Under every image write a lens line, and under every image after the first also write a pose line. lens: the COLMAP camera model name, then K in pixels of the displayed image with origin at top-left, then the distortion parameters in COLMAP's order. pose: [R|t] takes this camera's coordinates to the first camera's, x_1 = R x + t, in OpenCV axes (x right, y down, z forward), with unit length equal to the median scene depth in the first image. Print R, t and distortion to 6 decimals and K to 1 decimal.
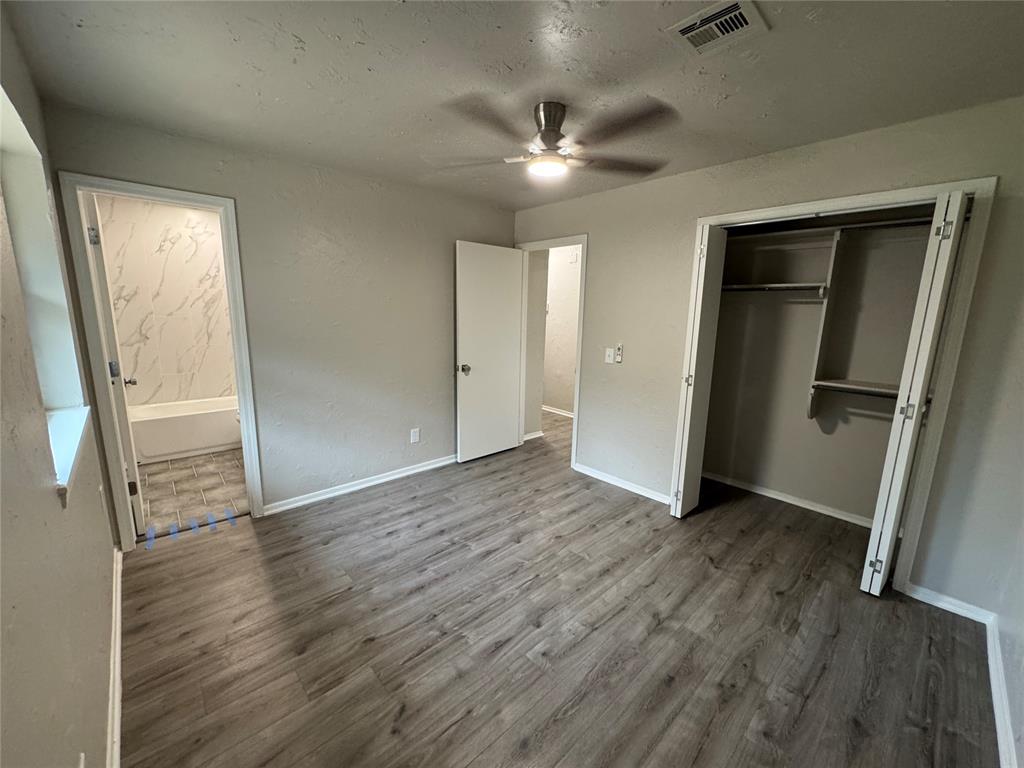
lens RADIAL K [[408.1, 0, 513.0], [0, 408.1, 384.6], [0, 0, 1]] dist [-0.003149, -0.000326]
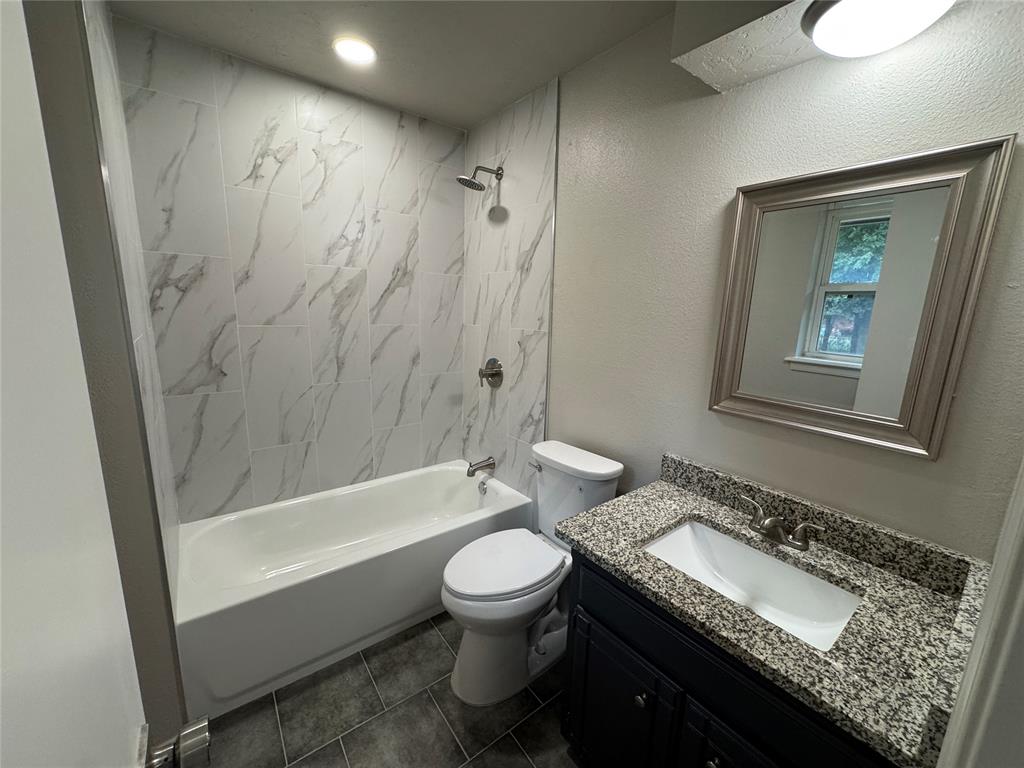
lens RADIAL K [[408.1, 0, 513.0], [0, 408.1, 384.6], [0, 0, 1]] dist [-0.003149, -0.000326]
pose [[0.995966, 0.023993, -0.086463, -0.539692], [-0.023090, 0.999668, 0.011434, -0.115425], [0.086709, -0.009391, 0.996189, 0.578308]]
